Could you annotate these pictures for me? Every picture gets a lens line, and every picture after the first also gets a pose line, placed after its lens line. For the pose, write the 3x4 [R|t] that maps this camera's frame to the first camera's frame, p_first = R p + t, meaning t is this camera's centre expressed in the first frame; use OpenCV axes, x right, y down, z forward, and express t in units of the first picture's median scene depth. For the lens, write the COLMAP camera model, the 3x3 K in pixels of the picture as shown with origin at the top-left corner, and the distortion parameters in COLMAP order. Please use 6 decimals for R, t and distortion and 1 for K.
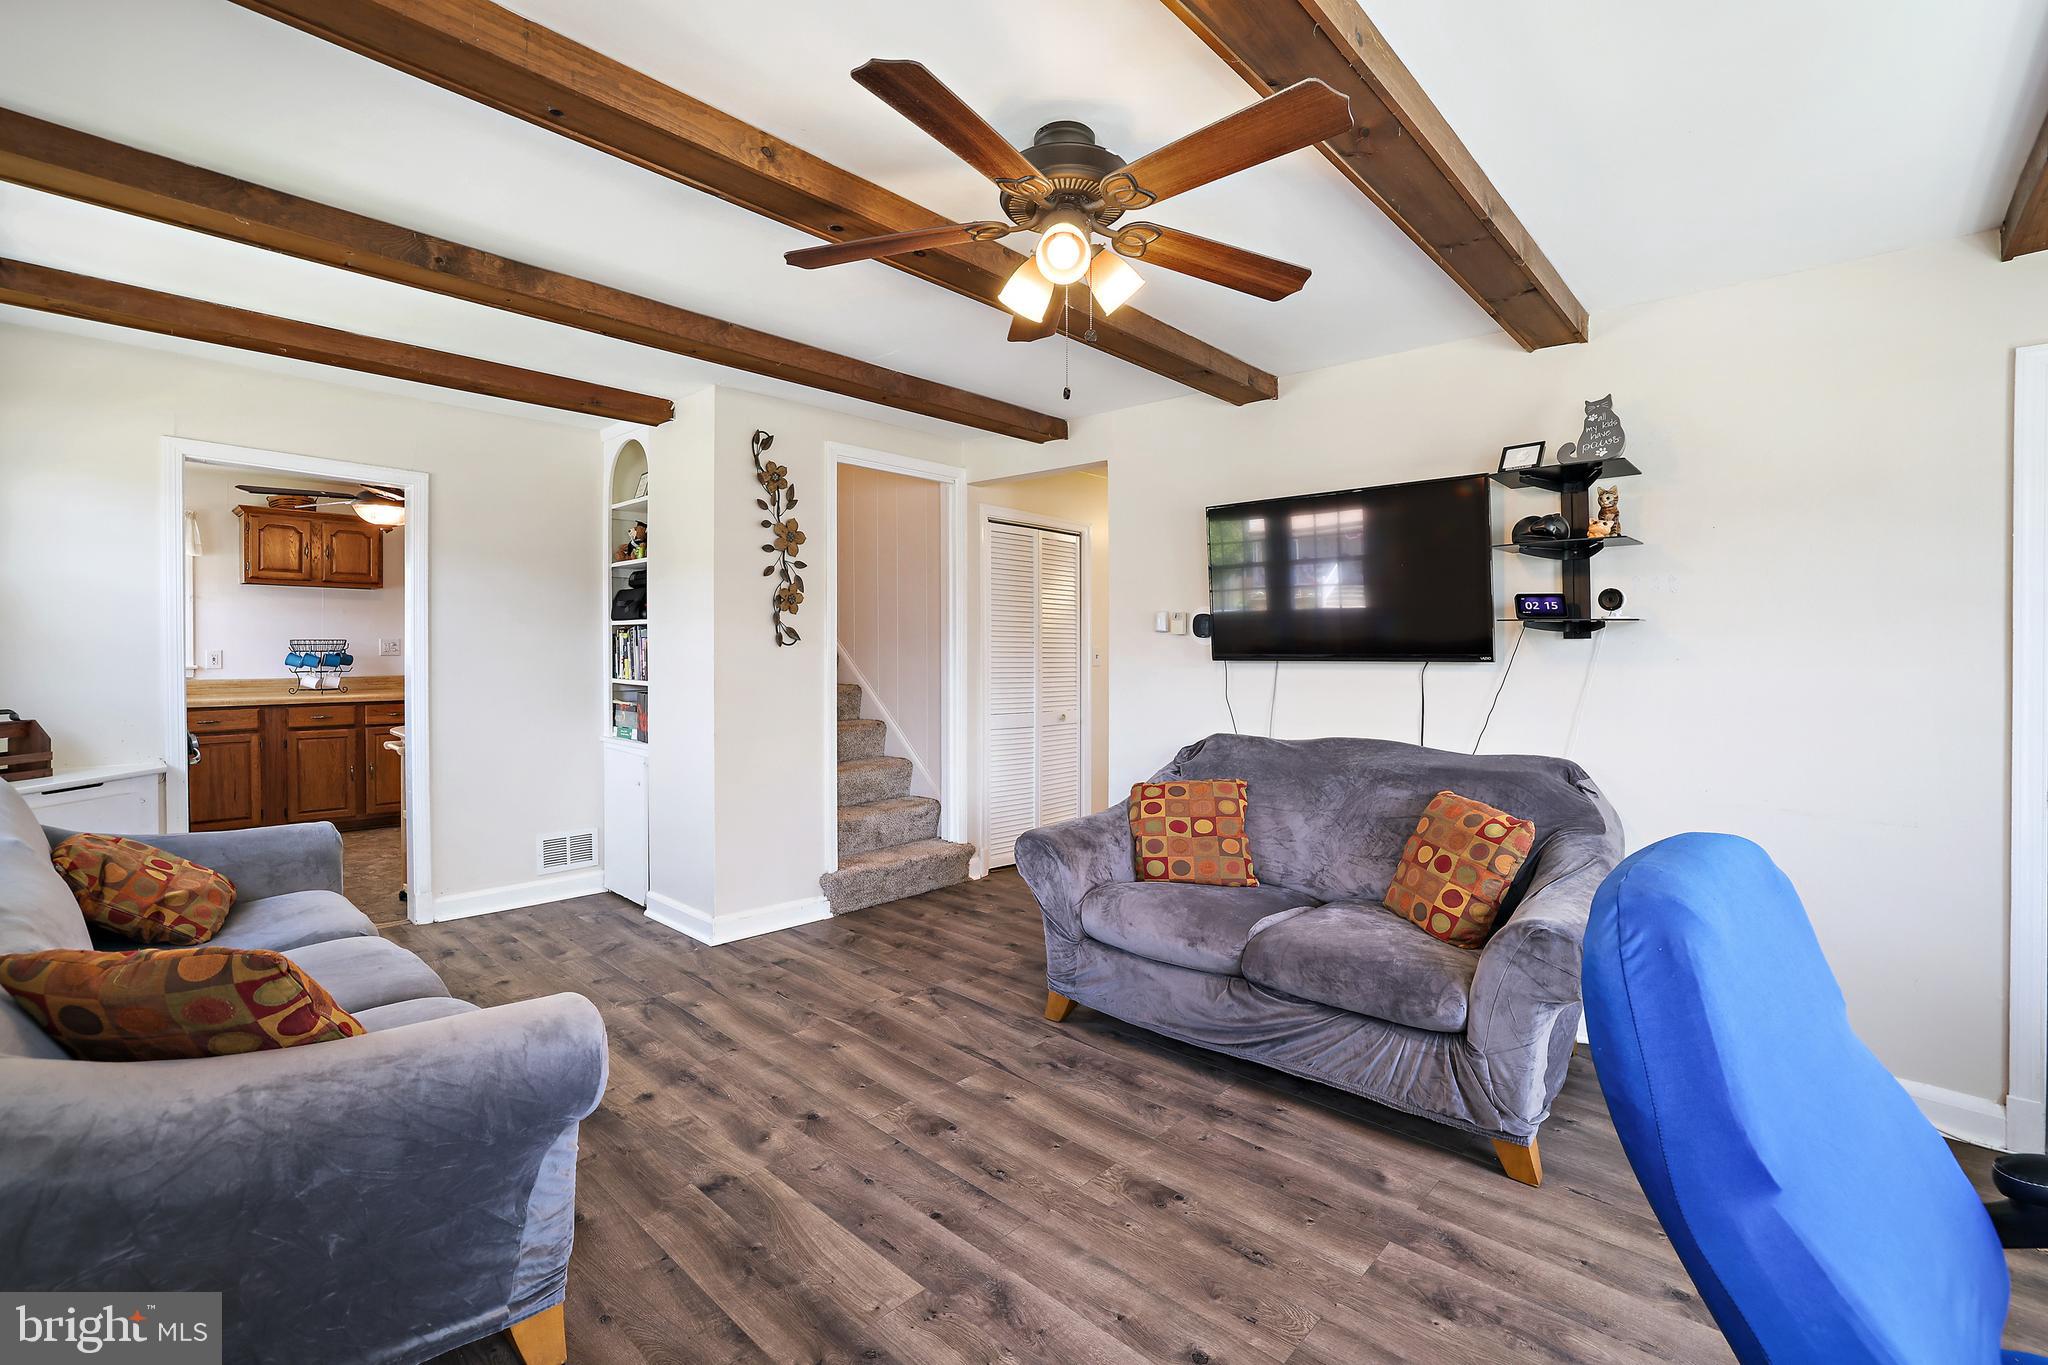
lens RADIAL K [[912.2, 0, 1017.7], [0, 912.2, 636.8], [0, 0, 1]] dist [-0.032723, 0.000238]
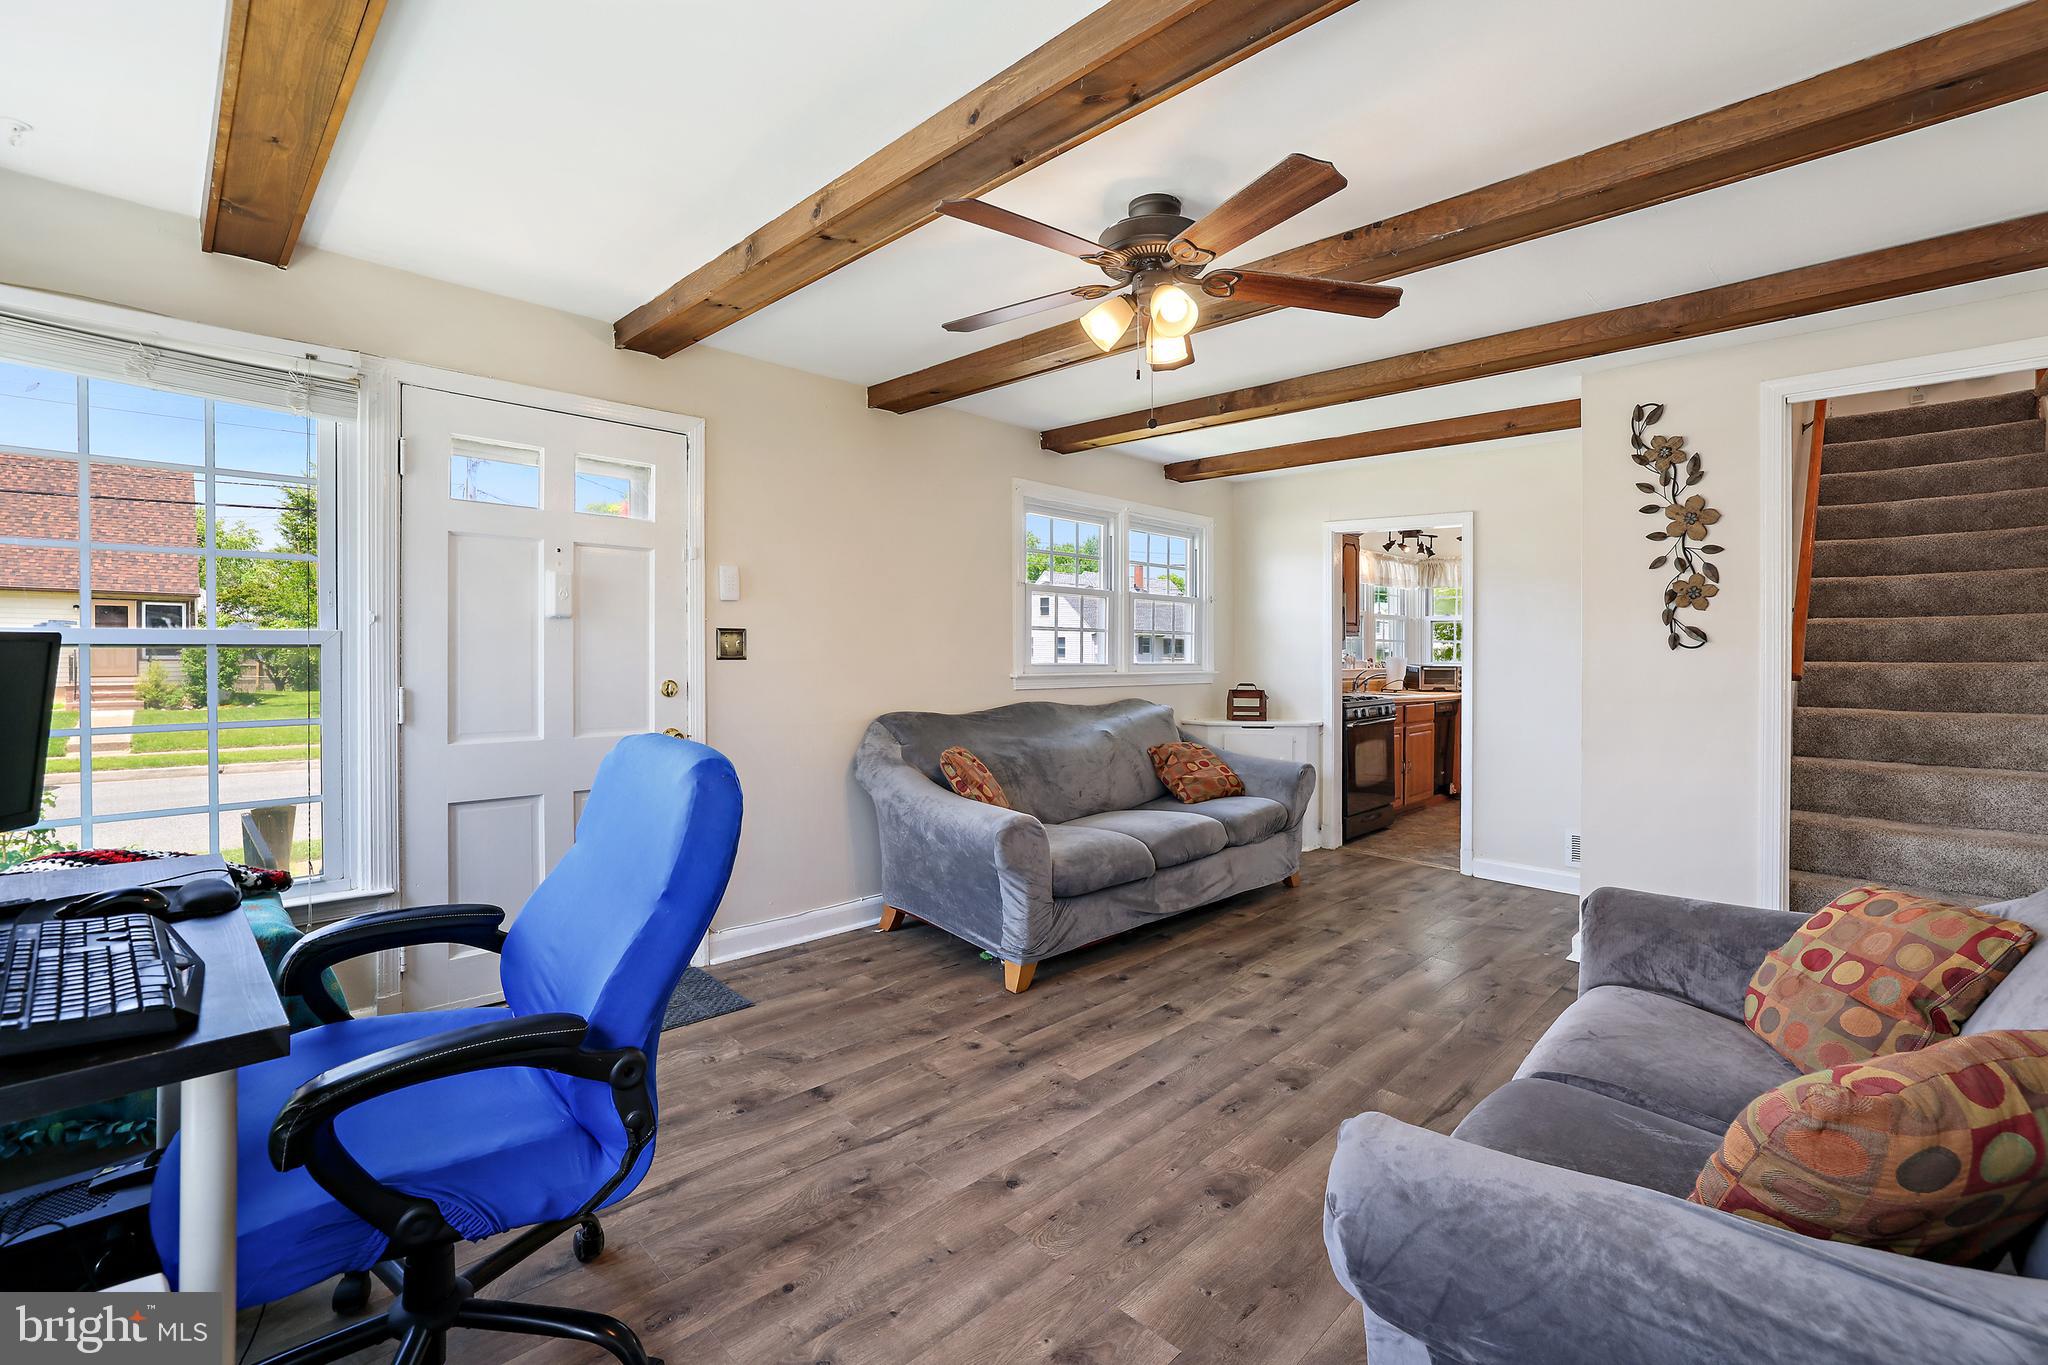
lens RADIAL K [[881.7, 0, 986.7], [0, 881.7, 658.5], [0, 0, 1]] dist [-0.061874, 0.022478]
pose [[-0.070699, 0.004489, -0.997488, 0.870555], [-0.000621, 0.999989, 0.004545, 0.023333], [0.997498, 0.000941, -0.070695, 0.627549]]
